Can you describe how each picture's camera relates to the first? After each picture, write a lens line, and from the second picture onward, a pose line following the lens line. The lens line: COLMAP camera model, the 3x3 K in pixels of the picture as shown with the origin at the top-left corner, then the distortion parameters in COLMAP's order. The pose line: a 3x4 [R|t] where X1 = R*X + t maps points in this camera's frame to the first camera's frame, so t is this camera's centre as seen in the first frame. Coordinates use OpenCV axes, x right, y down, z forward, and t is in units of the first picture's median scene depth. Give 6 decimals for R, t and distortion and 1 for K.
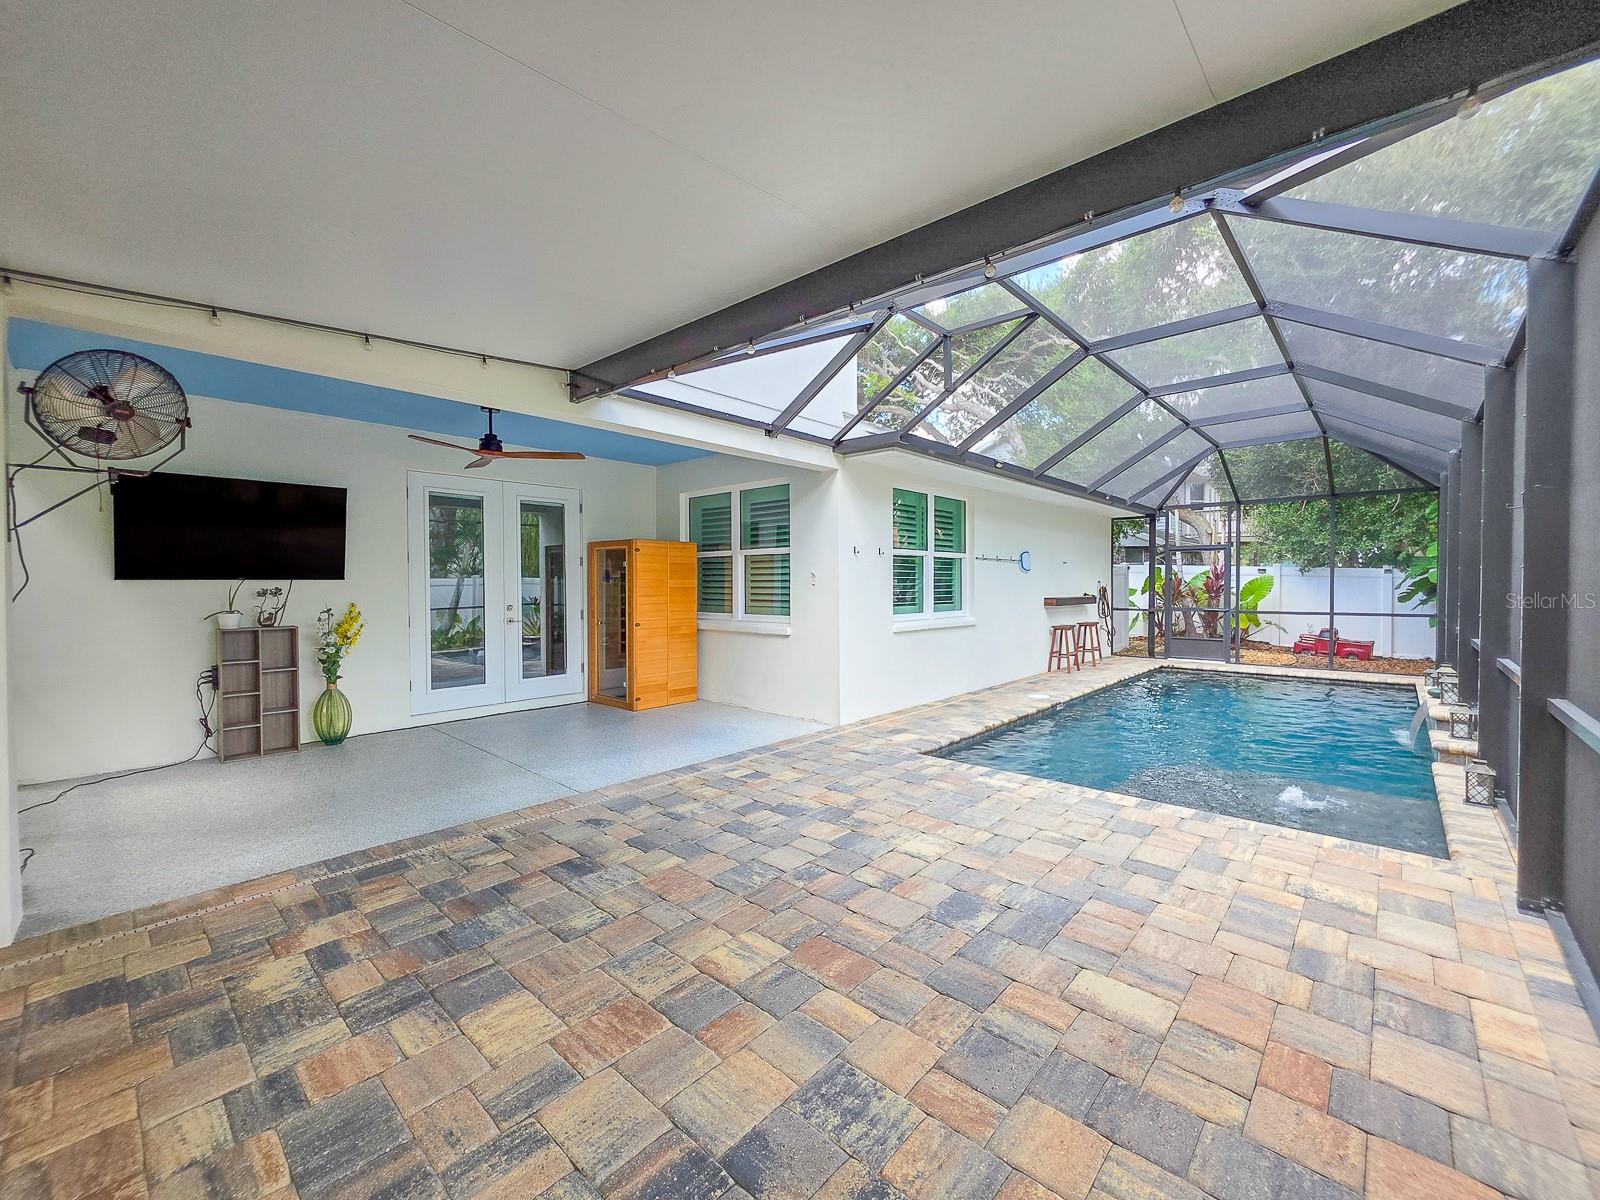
lens RADIAL K [[654.1, 0, 794.8], [0, 654.1, 601.2], [0, 0, 1]] dist [0.000522, 0.000041]
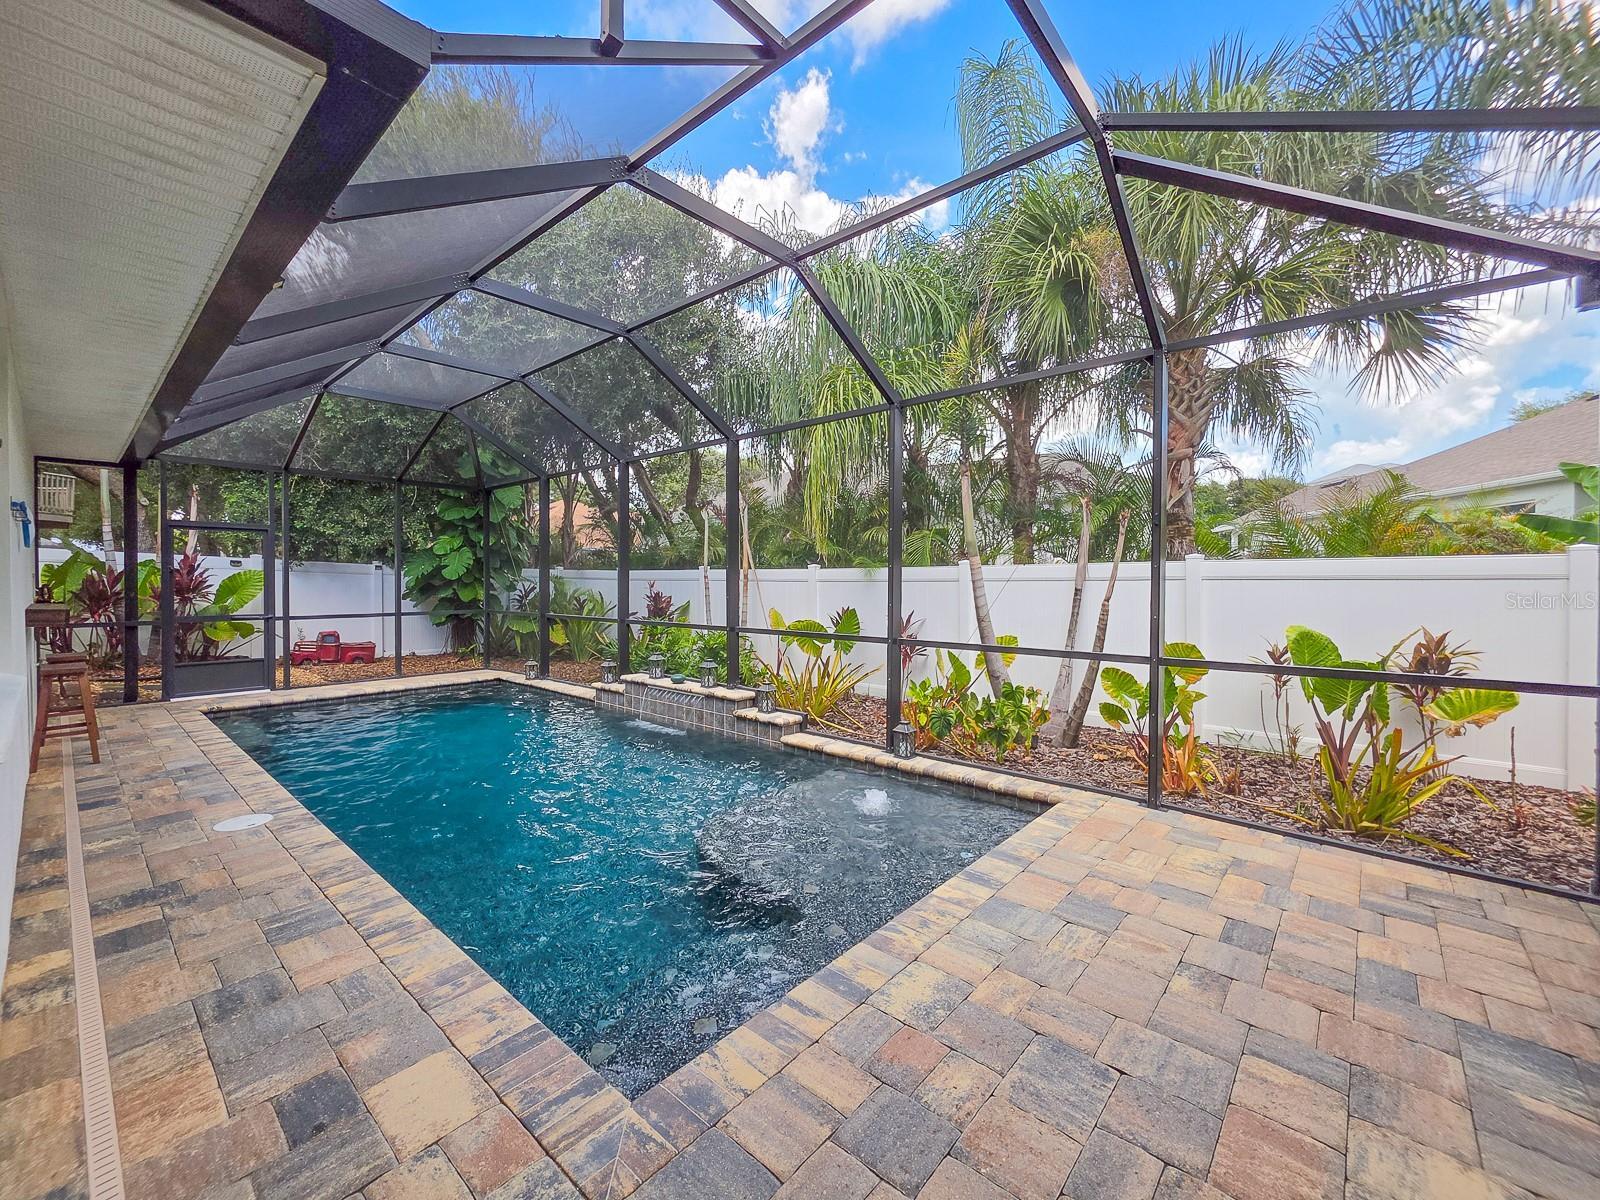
lens RADIAL K [[654.1, 0, 794.8], [0, 654.1, 601.2], [0, 0, 1]] dist [0.000522, 0.000041]
pose [[-0.021592, -0.027554, 0.999387, -0.099481], [0.025324, 0.999284, 0.028098, -0.013273], [-0.999446, 0.025915, -0.020879, 0.688541]]
